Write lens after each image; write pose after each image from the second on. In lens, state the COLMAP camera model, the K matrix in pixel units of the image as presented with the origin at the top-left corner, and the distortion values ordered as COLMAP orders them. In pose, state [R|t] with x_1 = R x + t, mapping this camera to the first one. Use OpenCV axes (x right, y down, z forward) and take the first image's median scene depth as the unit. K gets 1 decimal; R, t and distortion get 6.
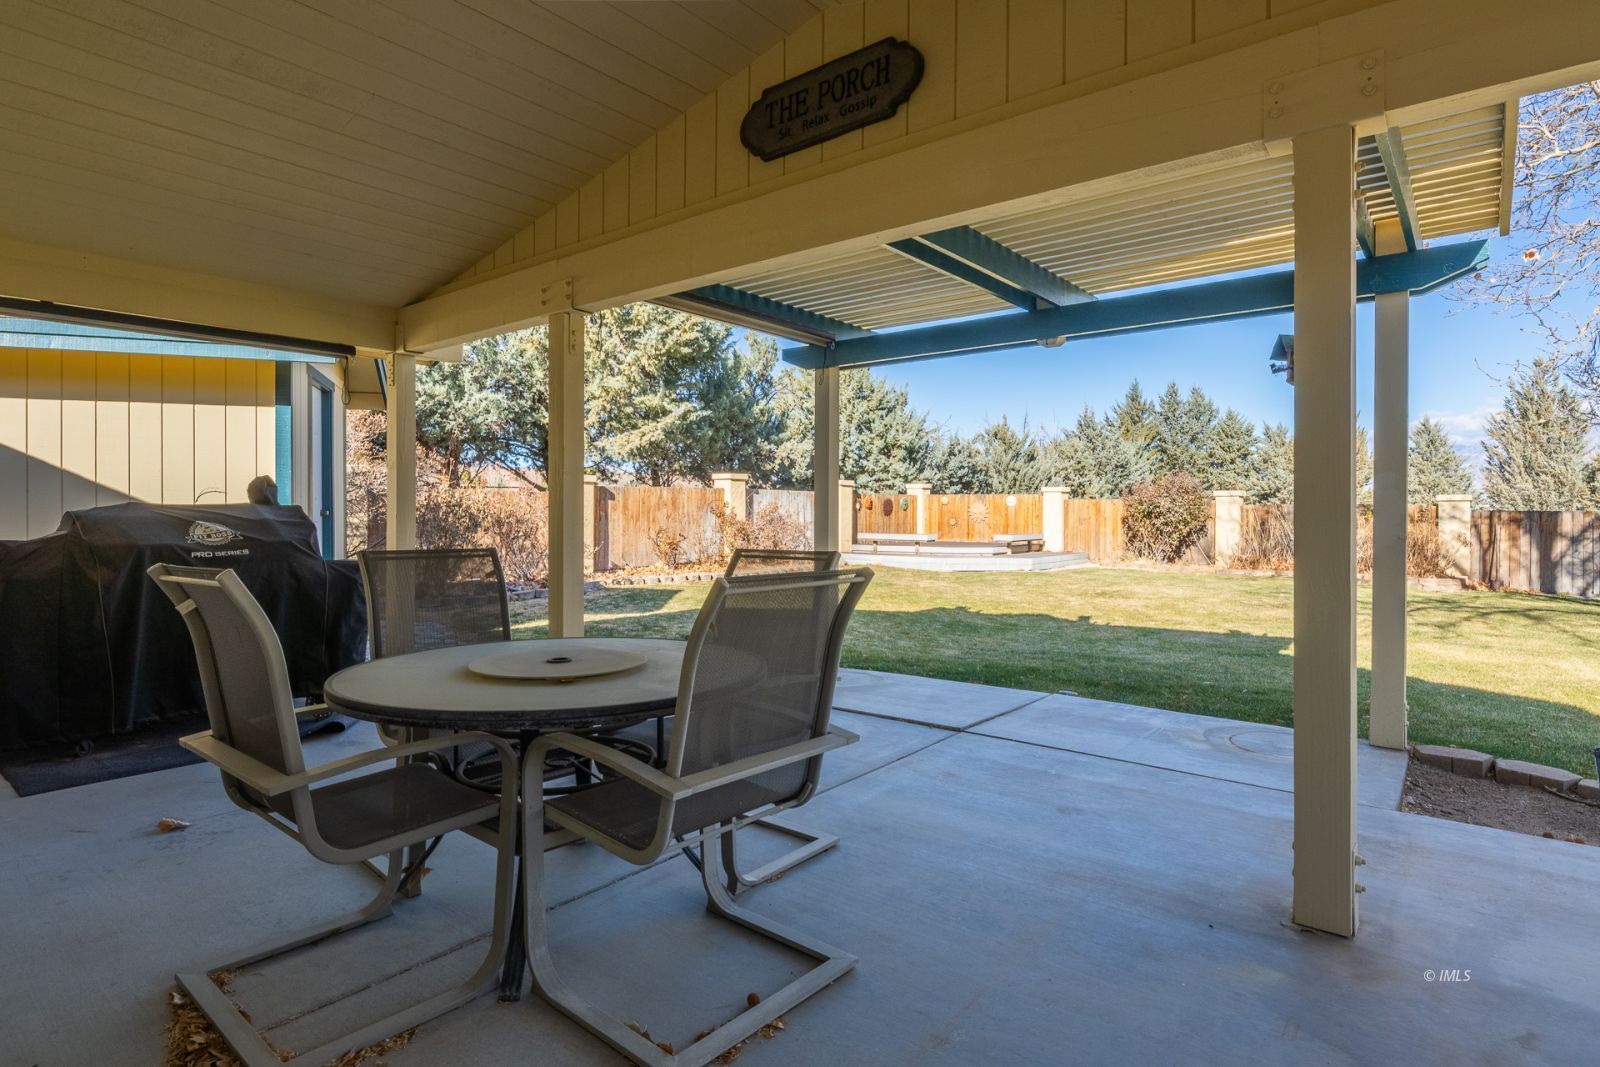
lens RADIAL K [[840.4, 0, 776.8], [0, 840.4, 501.8], [0, 0, 1]] dist [-0.012309, 0.000054]
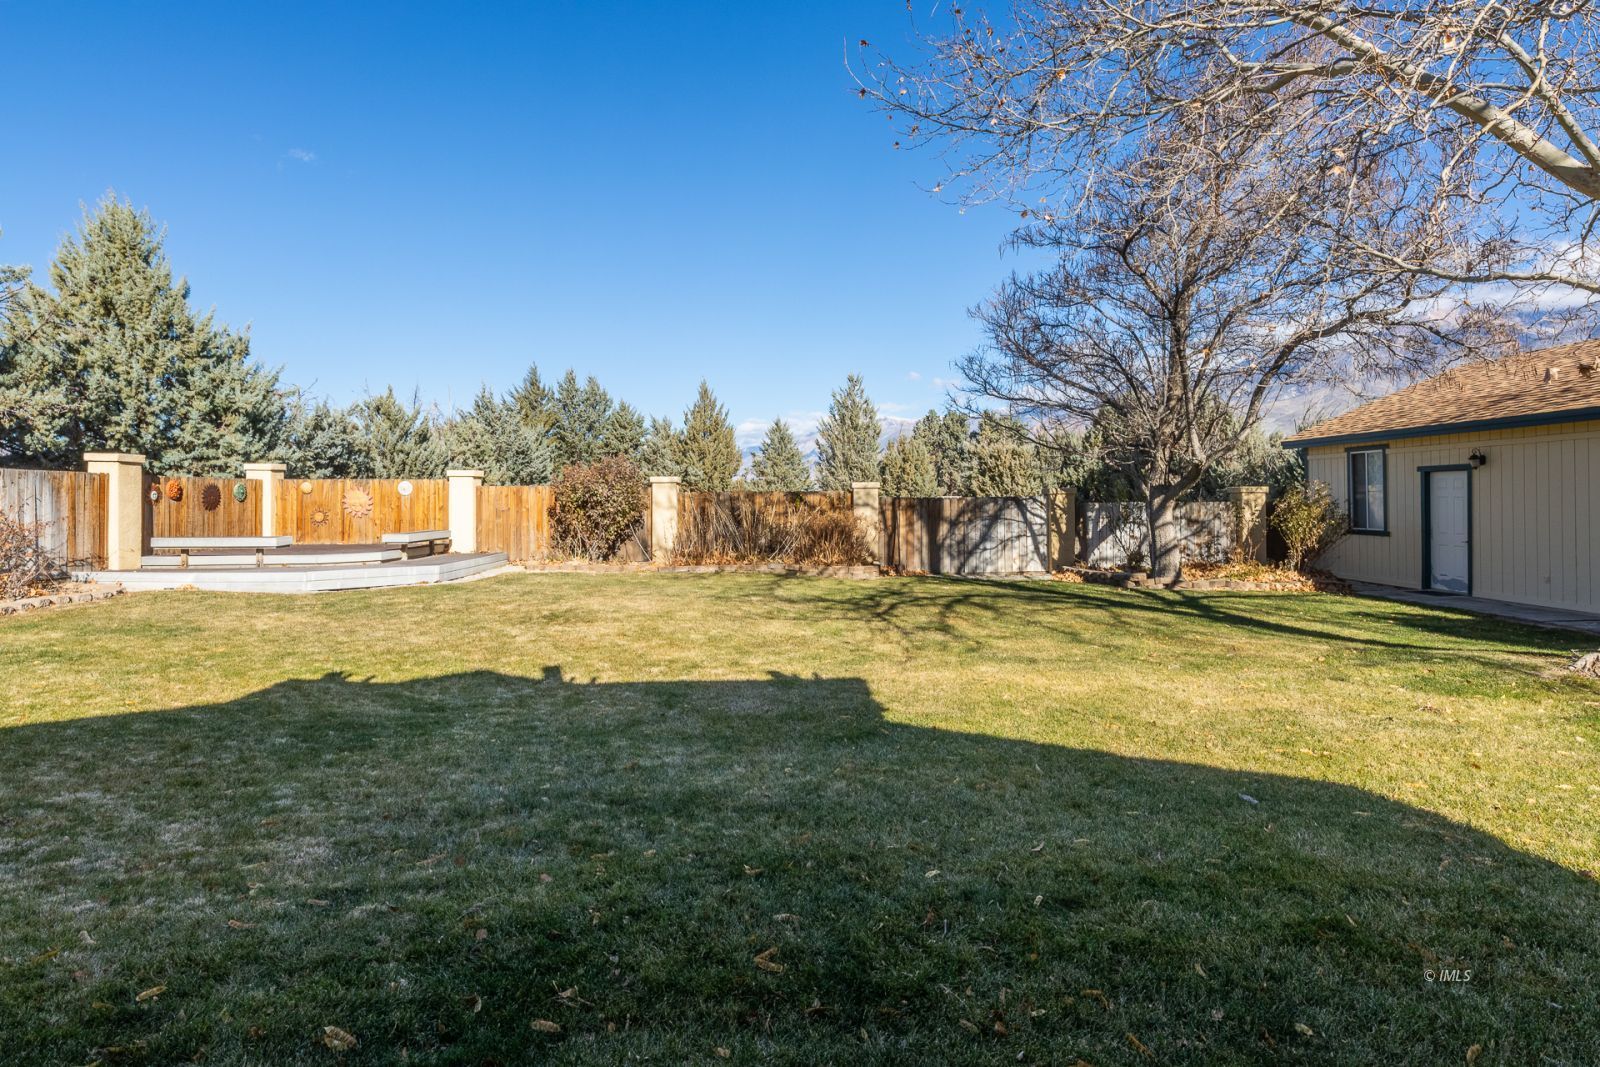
lens RADIAL K [[840.4, 0, 776.8], [0, 840.4, 501.8], [0, 0, 1]] dist [-0.012309, 0.000054]
pose [[0.762538, -0.007661, 0.646898, 0.040647], [0.000420, 0.999936, 0.011346, 0.002588], [-0.646943, -0.008380, 0.762492, 0.183229]]
